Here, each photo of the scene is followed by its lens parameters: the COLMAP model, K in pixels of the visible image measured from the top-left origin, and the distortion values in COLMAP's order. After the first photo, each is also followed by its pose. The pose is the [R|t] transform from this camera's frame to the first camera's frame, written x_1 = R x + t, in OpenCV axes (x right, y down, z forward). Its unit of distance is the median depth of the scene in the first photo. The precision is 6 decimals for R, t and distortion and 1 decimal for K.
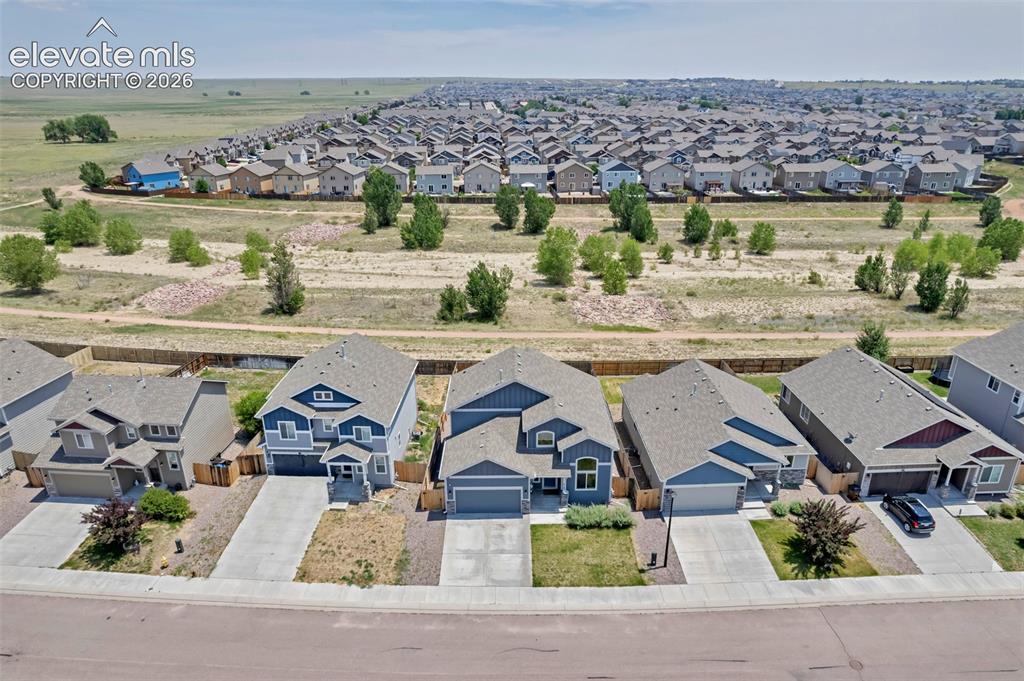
lens RADIAL K [[661.6, 0, 515.5], [0, 661.6, 335.0], [0, 0, 1]] dist [-0.061484, 0.054210]
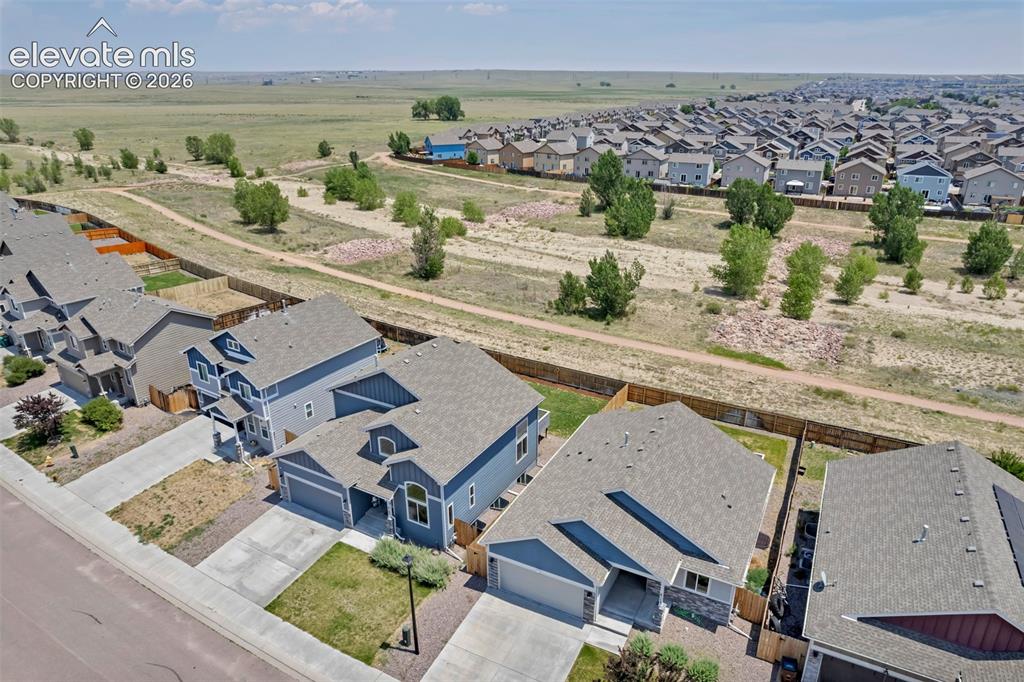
lens RADIAL K [[661.6, 0, 515.5], [0, 661.6, 335.5], [0, 0, 1]] dist [-0.061484, 0.054210]
pose [[0.864811, 0.185342, -0.466637, 0.190702], [-0.181591, 0.981920, 0.053466, -0.018269], [0.468109, 0.038499, 0.882831, 0.123166]]
